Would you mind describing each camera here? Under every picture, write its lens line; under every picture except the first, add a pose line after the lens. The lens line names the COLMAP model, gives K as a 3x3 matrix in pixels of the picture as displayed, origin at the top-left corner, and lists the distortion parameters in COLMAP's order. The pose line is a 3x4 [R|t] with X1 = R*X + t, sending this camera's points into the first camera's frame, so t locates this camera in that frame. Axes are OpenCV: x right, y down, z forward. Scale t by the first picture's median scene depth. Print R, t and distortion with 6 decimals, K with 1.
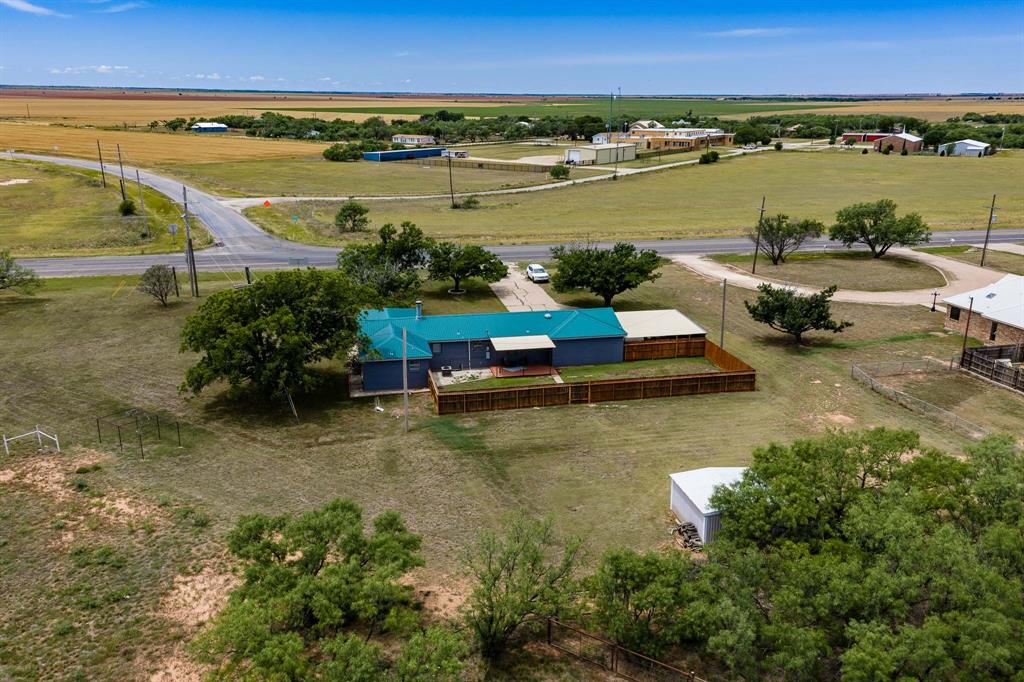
lens RADIAL K [[870.1, 0, 512.0], [0, 870.1, 341.0], [0, 0, 1]] dist [0.051817, -0.012727]
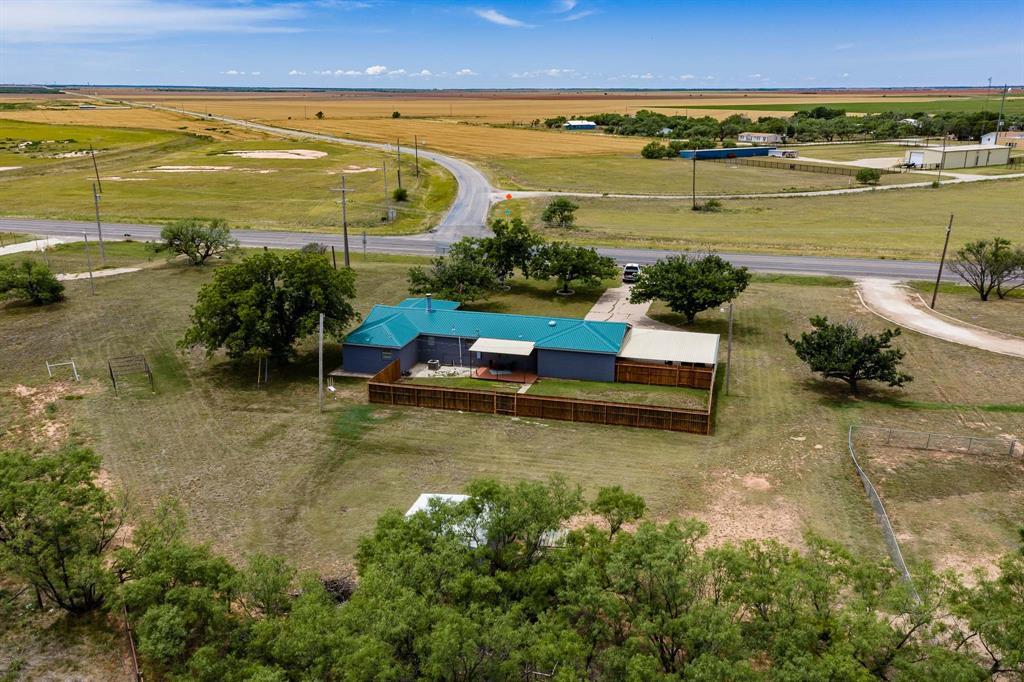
lens RADIAL K [[870.1, 0, 512.0], [0, 870.1, 341.0], [0, 0, 1]] dist [0.051817, -0.012727]
pose [[0.878545, 0.124264, -0.461213, 0.141636], [-0.123142, 0.991851, 0.032665, -0.011184], [0.461514, 0.028097, 0.886688, 0.043098]]
